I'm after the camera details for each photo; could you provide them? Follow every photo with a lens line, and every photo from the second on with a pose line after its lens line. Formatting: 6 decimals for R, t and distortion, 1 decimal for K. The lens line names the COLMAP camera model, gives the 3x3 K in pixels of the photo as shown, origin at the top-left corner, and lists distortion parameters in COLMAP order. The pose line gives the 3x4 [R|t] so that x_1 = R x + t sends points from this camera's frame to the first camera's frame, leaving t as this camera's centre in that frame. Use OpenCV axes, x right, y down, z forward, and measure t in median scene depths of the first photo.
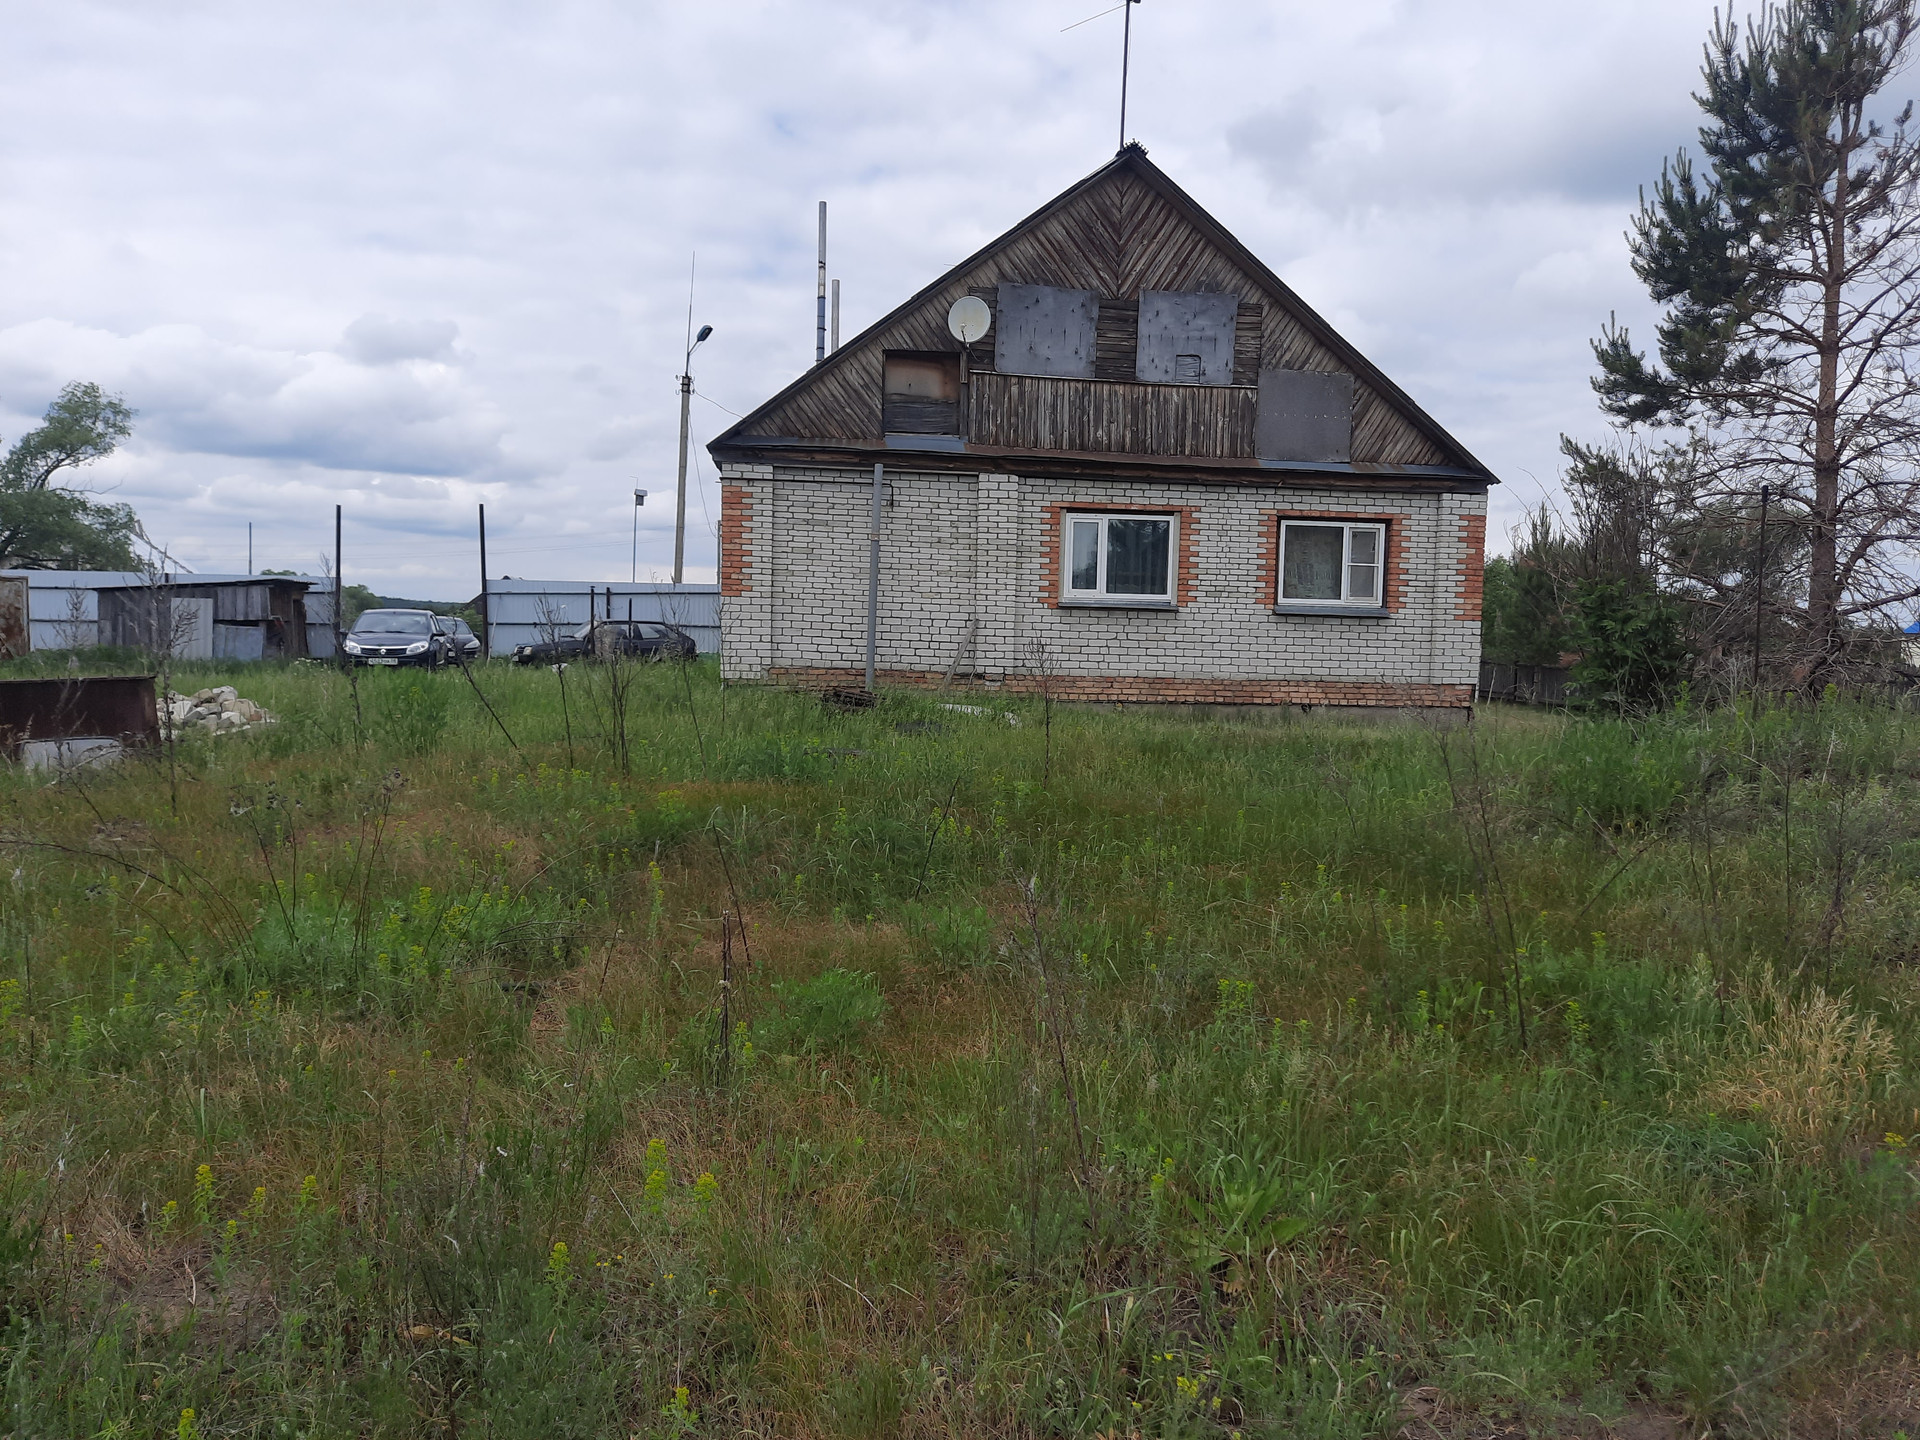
lens RADIAL K [[1393.9, 0, 958.7], [0, 1393.9, 716.4], [0, 0, 1]] dist [0.012465, 0.003241]
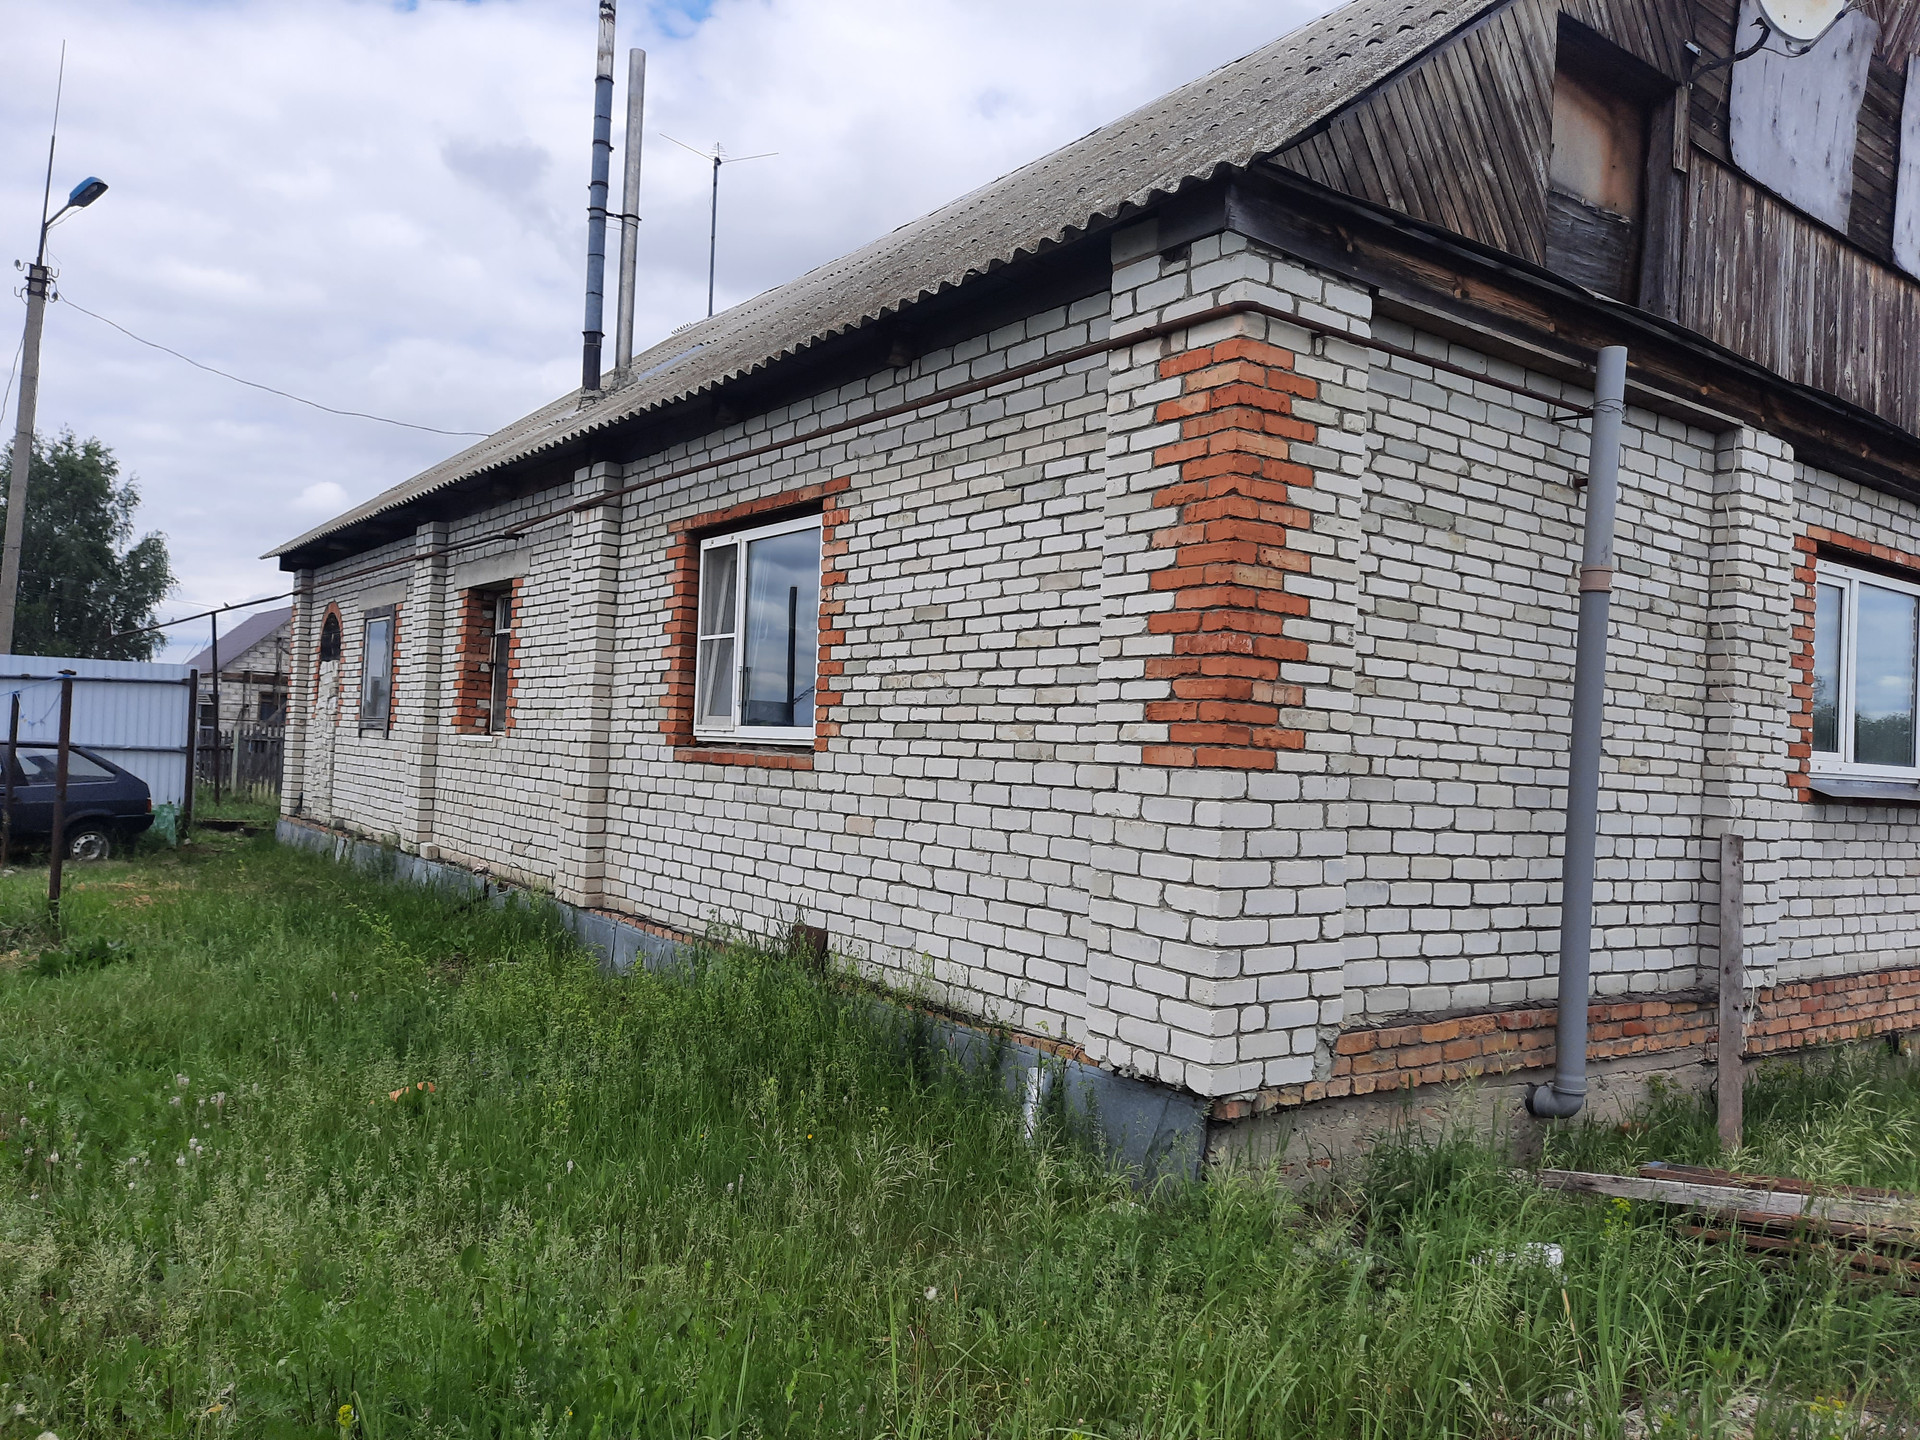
lens RADIAL K [[1393.9, 0, 960.9], [0, 1393.9, 726.5], [0, 0, 1]] dist [0.012465, 0.003241]
pose [[0.864883, 0.023330, 0.501431, -0.328576], [0.005468, 0.998422, -0.055885, -0.078102], [-0.501944, 0.051076, 0.863391, 0.784732]]
